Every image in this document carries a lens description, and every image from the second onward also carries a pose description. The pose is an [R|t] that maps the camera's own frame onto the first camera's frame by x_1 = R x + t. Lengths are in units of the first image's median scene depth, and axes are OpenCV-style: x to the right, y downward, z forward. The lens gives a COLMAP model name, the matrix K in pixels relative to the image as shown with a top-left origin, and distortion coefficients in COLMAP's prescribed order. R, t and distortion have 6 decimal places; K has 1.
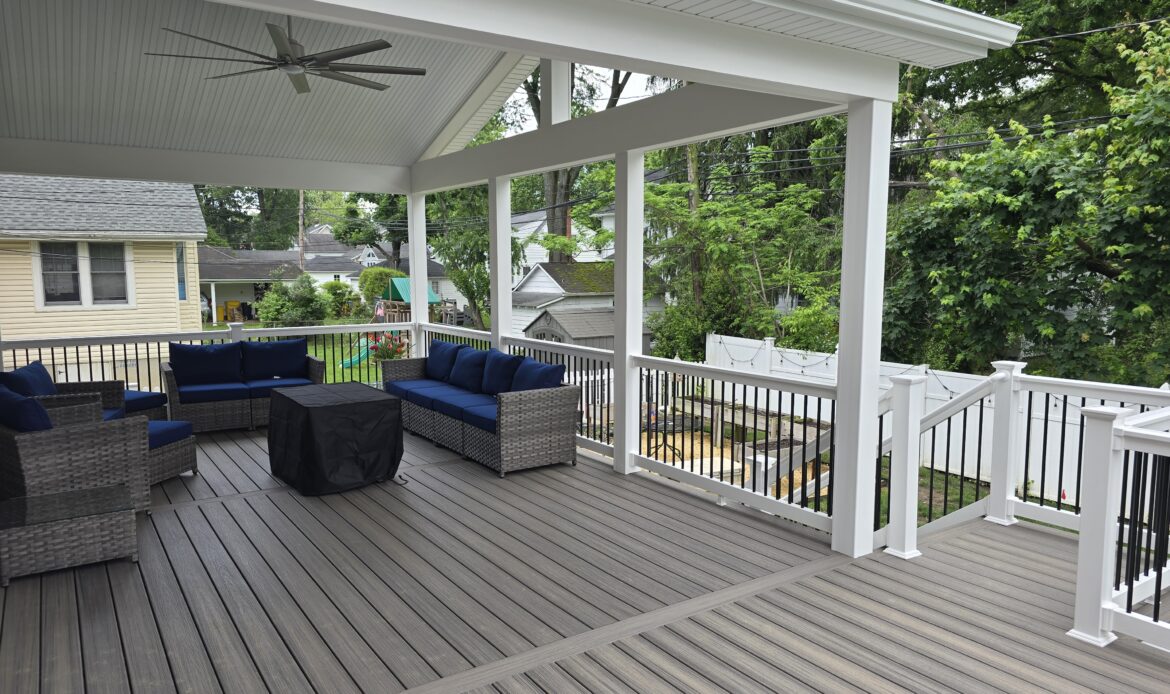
lens RADIAL K [[795.2, 0, 585.0], [0, 795.2, 347.0], [0, 0, 1]] dist [0.075729, -0.080375]
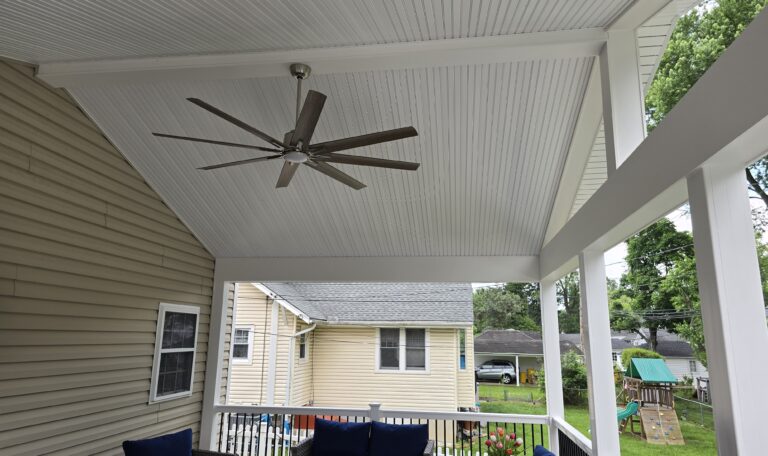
lens RADIAL K [[524.6, 0, 367.2], [0, 524.6, 226.4], [0, 0, 1]] dist [0.056628, -0.083312]
pose [[0.732803, -0.126086, -0.668657, 0.110957], [-0.089971, 0.956099, -0.278890, -0.077961], [0.674467, 0.264531, 0.689288, 0.547723]]
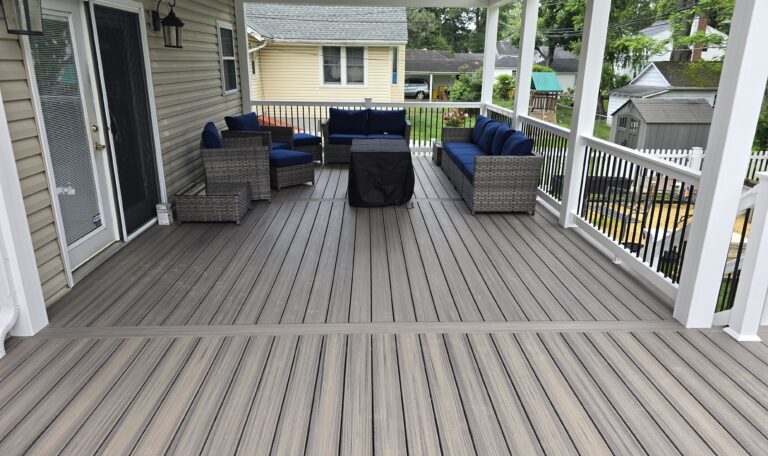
lens RADIAL K [[522.0, 0, 384.0], [0, 522.0, 228.0], [0, 0, 1]] dist [0.075729, -0.080375]
pose [[0.851610, 0.171124, -0.495456, 0.218955], [-0.069431, 0.973707, 0.216965, -0.006459], [0.519557, -0.150370, 0.841100, 0.112574]]
